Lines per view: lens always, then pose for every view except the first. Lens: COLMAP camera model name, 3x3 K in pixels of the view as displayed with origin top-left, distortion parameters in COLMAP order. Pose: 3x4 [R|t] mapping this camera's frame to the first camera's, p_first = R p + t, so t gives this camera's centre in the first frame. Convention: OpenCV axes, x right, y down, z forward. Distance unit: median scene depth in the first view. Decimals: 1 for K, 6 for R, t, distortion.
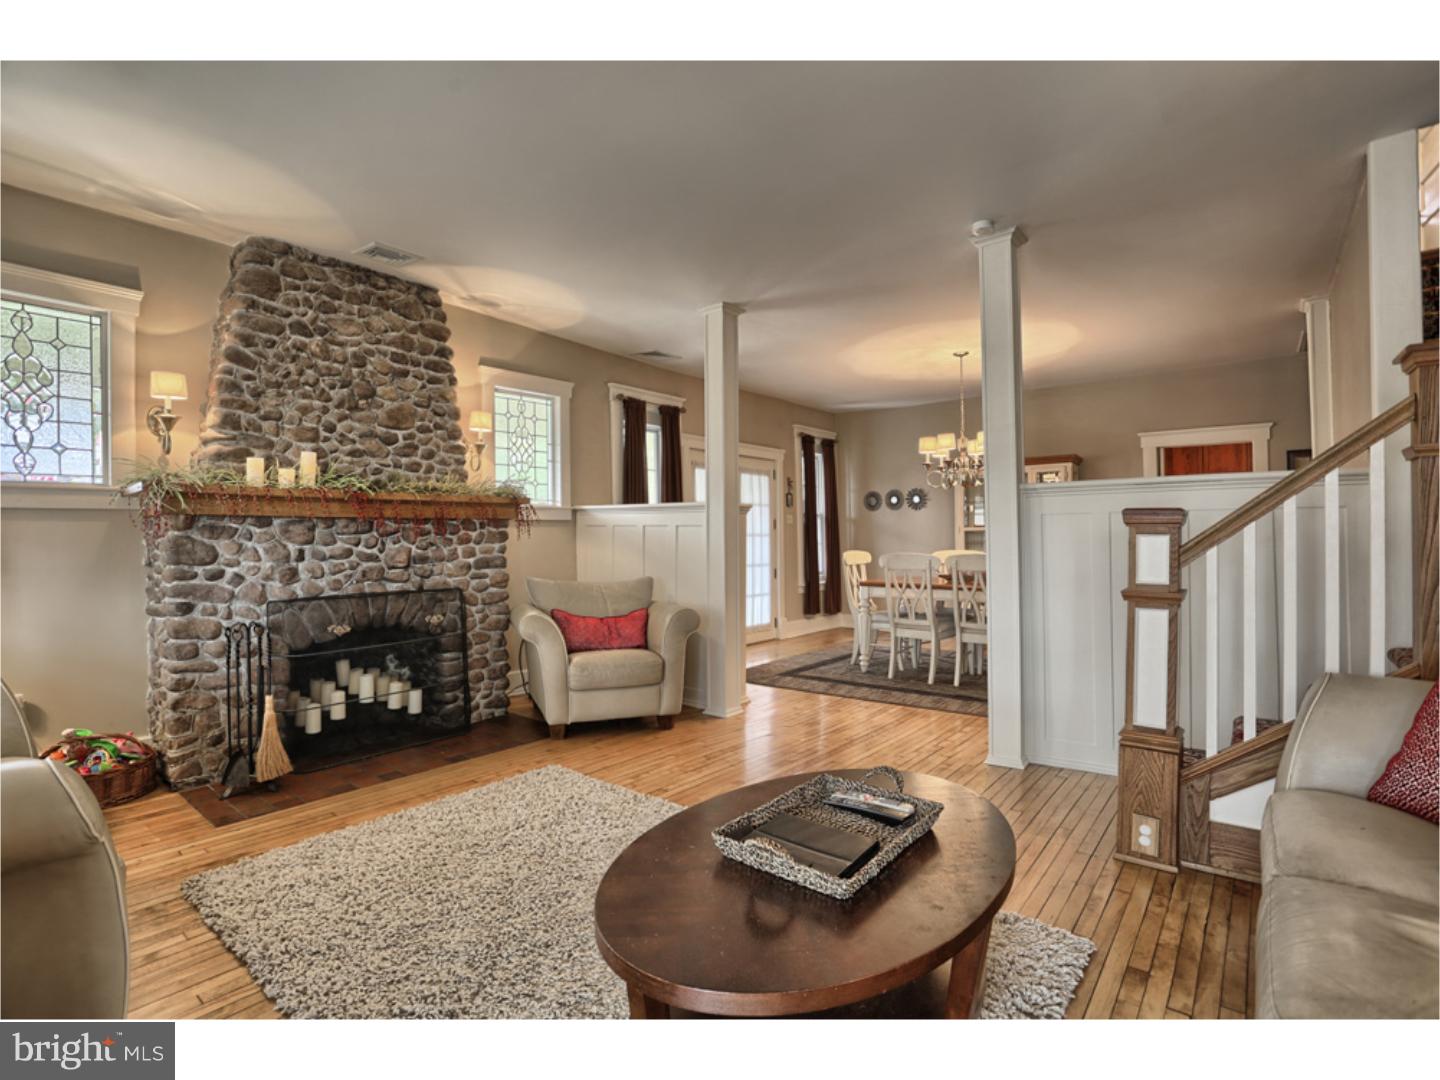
lens RADIAL K [[696.5, 0, 720.0], [0, 696.5, 540.0], [0, 0, 1]] dist [-0.000517, -0.000051]
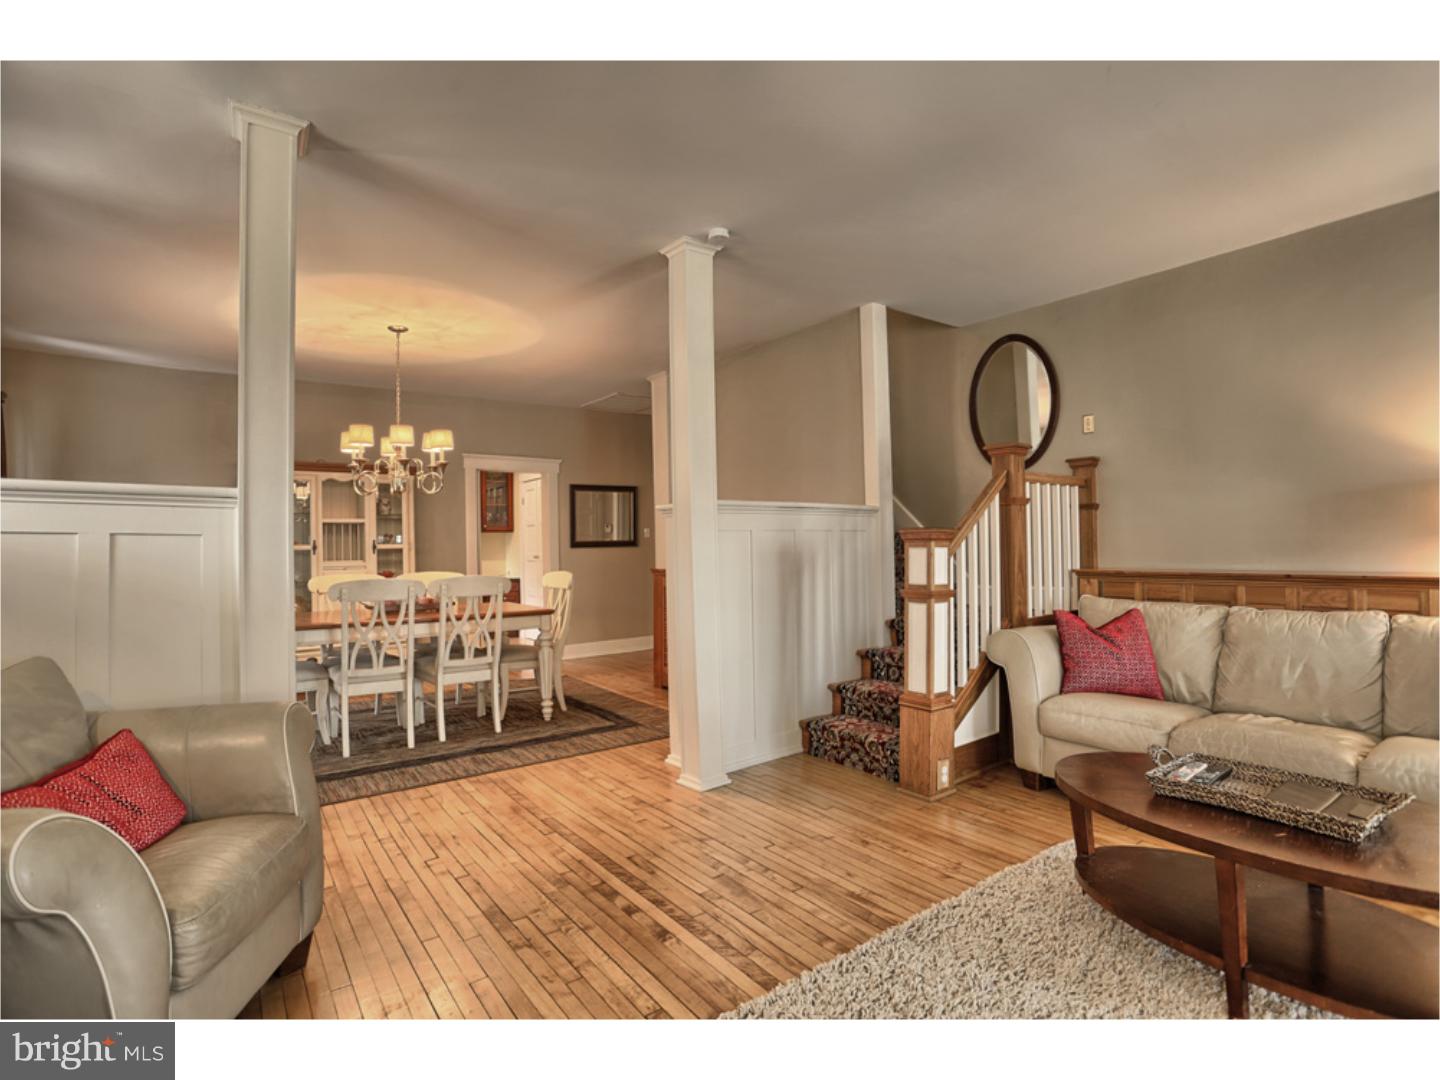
lens RADIAL K [[735.7, 0, 720.0], [0, 735.7, 540.0], [0, 0, 1]] dist [-0.076411, 0.000017]
pose [[0.282582, 0.017889, 0.959076, -0.392333], [0.018168, 0.999547, -0.023997, 0.003166], [-0.959071, 0.024206, 0.282129, 0.477843]]
